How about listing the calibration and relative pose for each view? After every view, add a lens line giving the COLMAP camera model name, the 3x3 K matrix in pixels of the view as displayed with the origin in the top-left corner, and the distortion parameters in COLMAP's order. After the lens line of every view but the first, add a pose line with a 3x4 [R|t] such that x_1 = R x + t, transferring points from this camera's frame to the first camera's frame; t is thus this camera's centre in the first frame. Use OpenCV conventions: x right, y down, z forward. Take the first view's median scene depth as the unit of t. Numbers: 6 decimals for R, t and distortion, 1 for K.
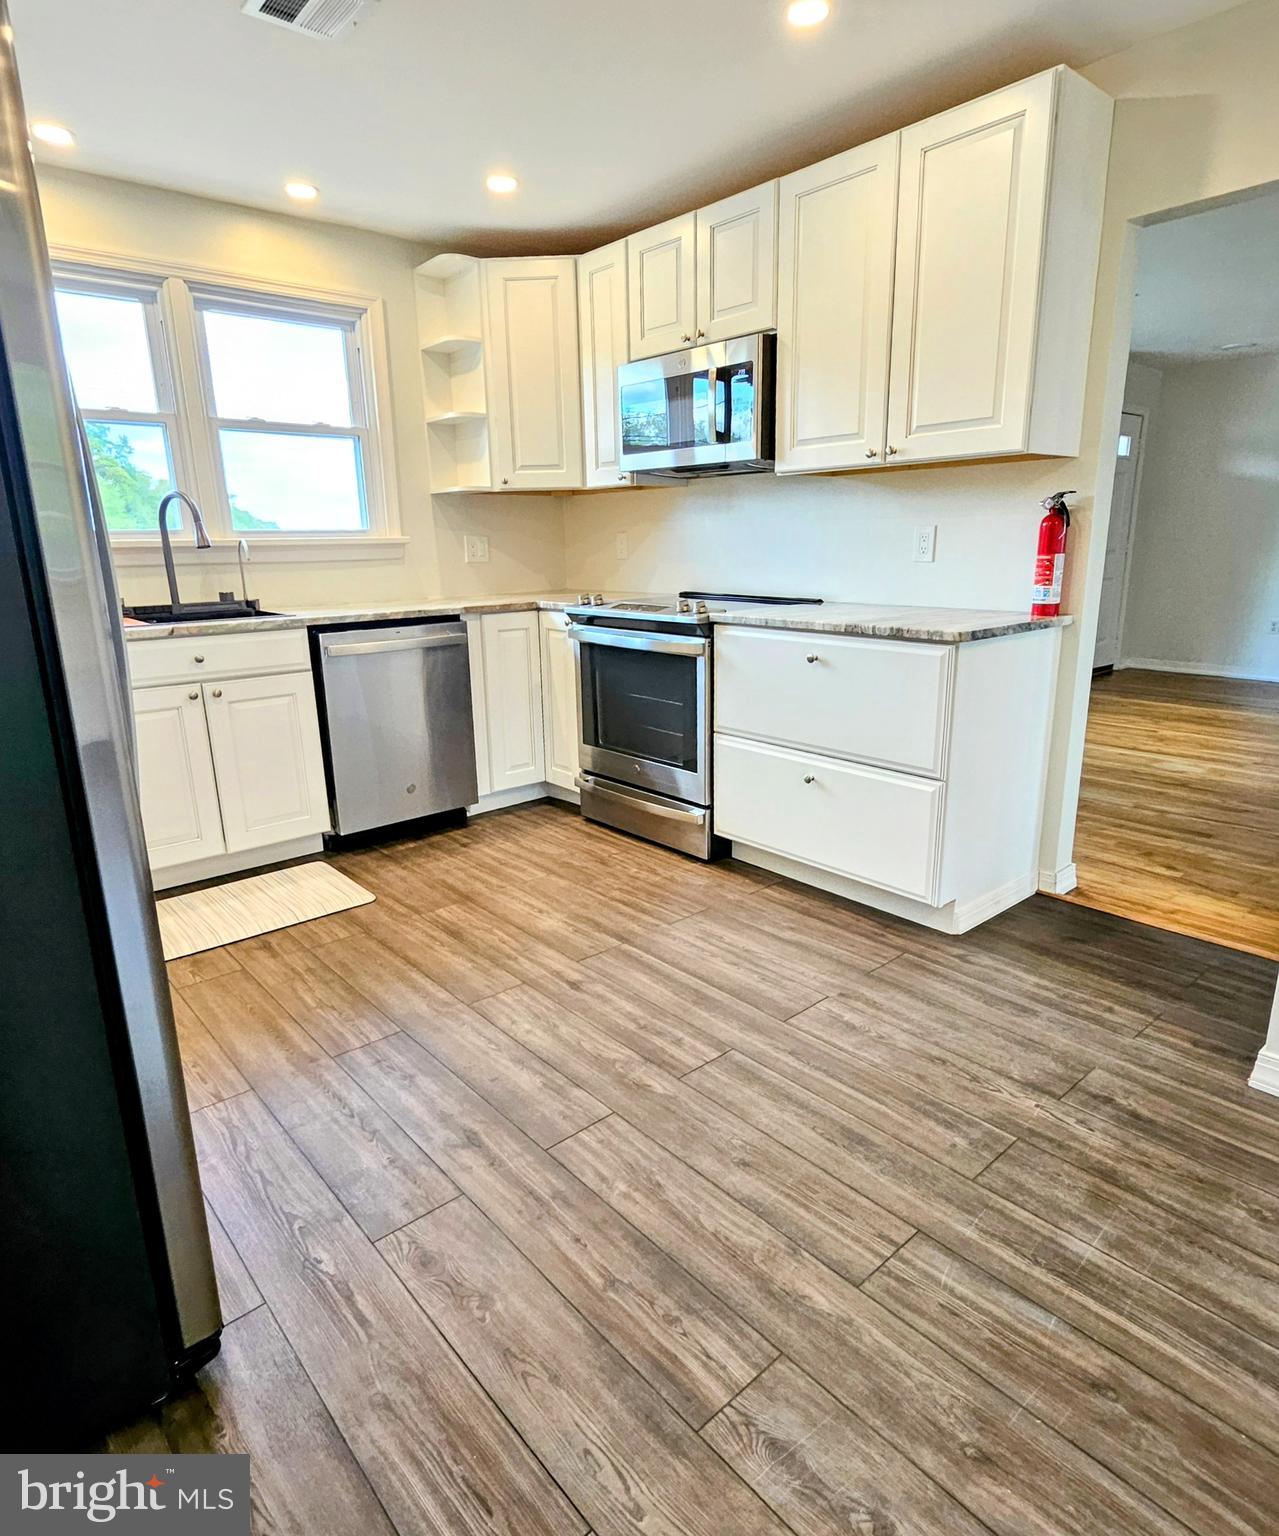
lens RADIAL K [[925.6, 0, 615.1], [0, 925.6, 761.1], [0, 0, 1]] dist [0.019360, 0.002199]
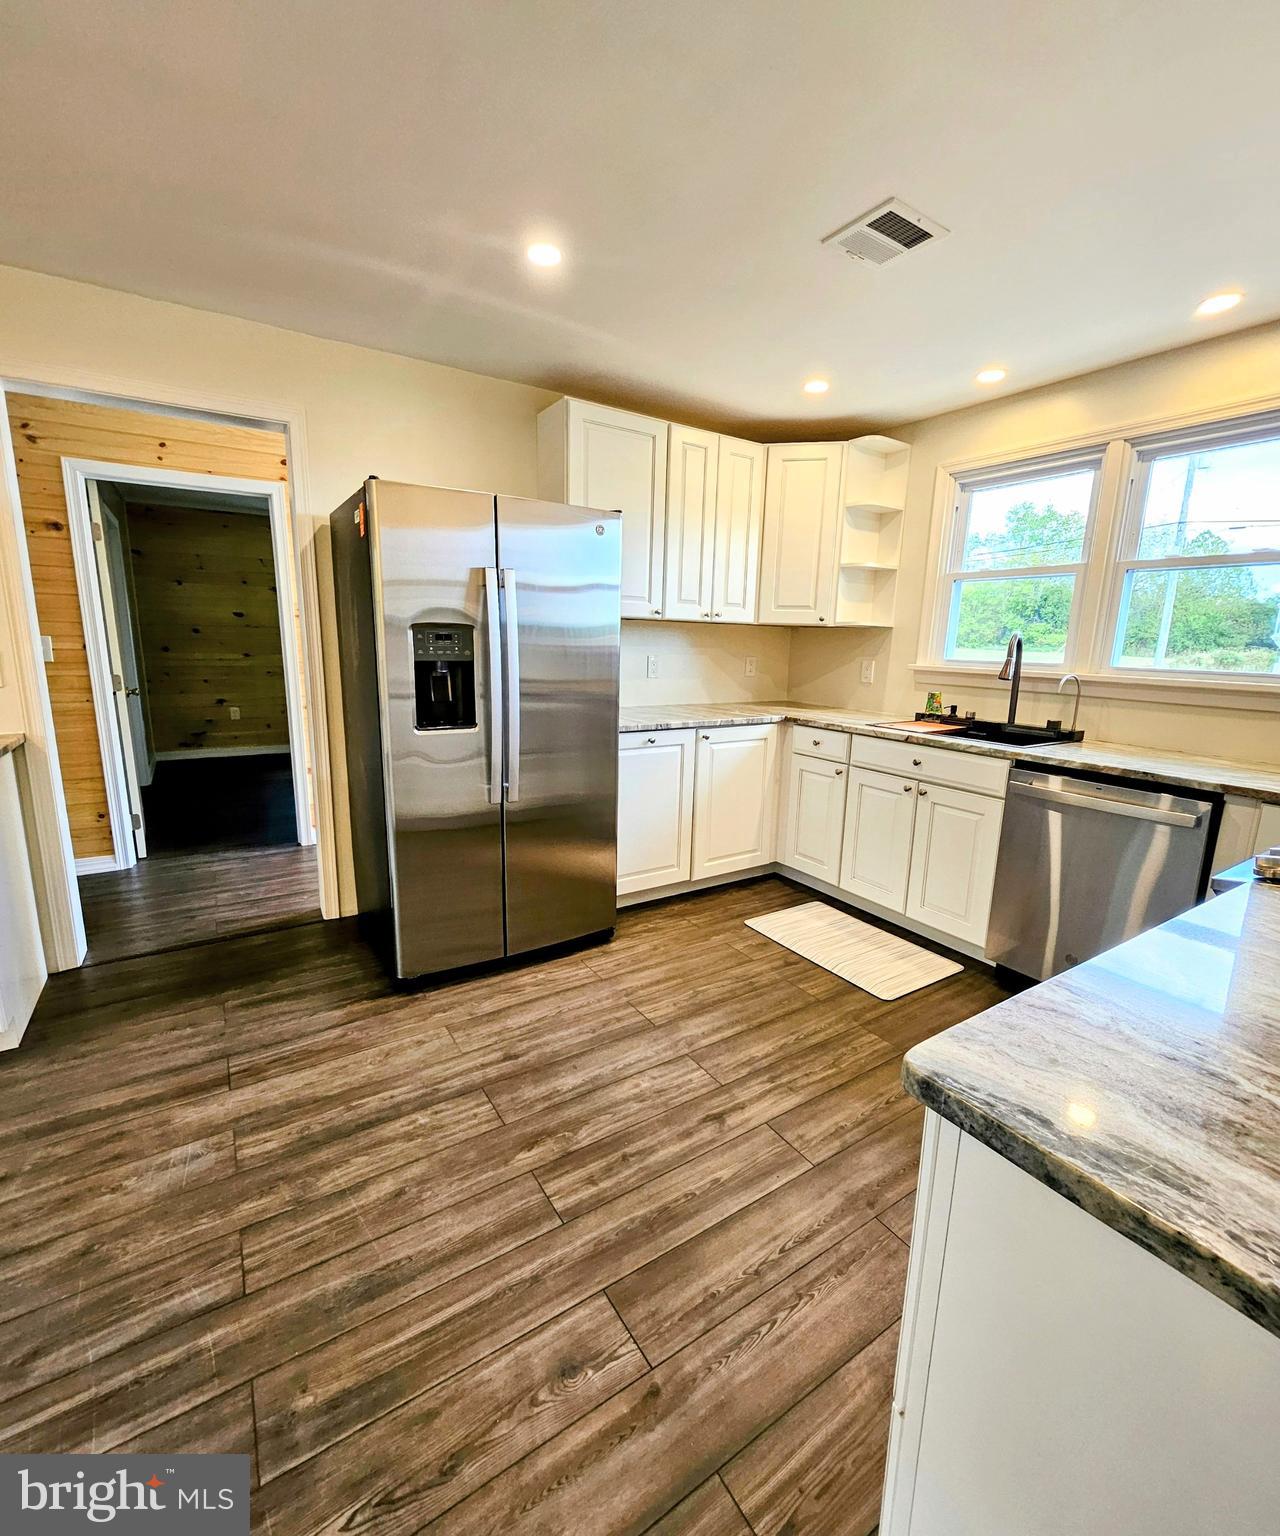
lens RADIAL K [[654.3, 0, 640.0], [0, 654.3, 768.0], [0, 0, 1]] dist [-0.003684, 0.000160]
pose [[-0.126153, 0.205163, -0.970564, 0.588870], [-0.255042, 0.938785, 0.231596, -0.265897], [0.958665, 0.276751, -0.066105, 0.869636]]
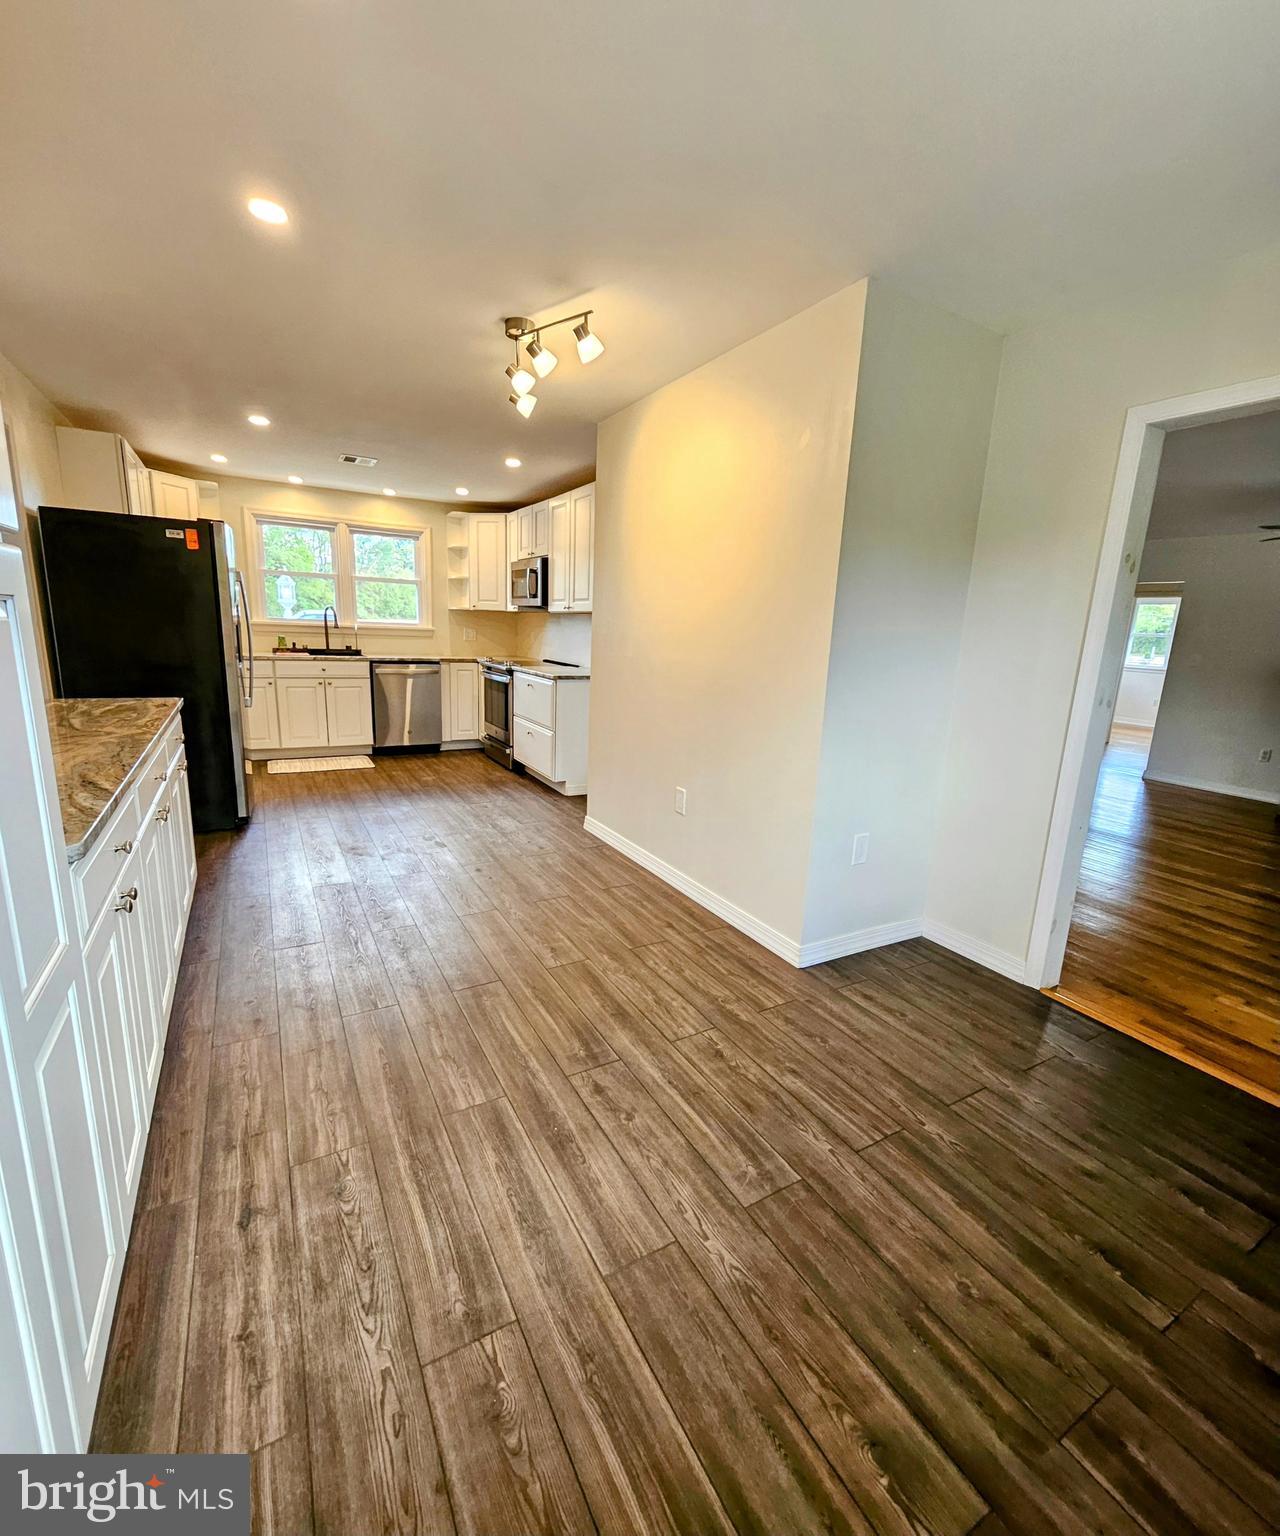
lens RADIAL K [[654.3, 0, 640.0], [0, 654.3, 768.0], [0, 0, 1]] dist [-0.003684, 0.000160]
pose [[0.981224, 0.099280, -0.165355, 0.972474], [-0.103101, 0.994563, -0.014666, 0.130827], [0.163000, 0.031438, 0.986125, -0.858222]]
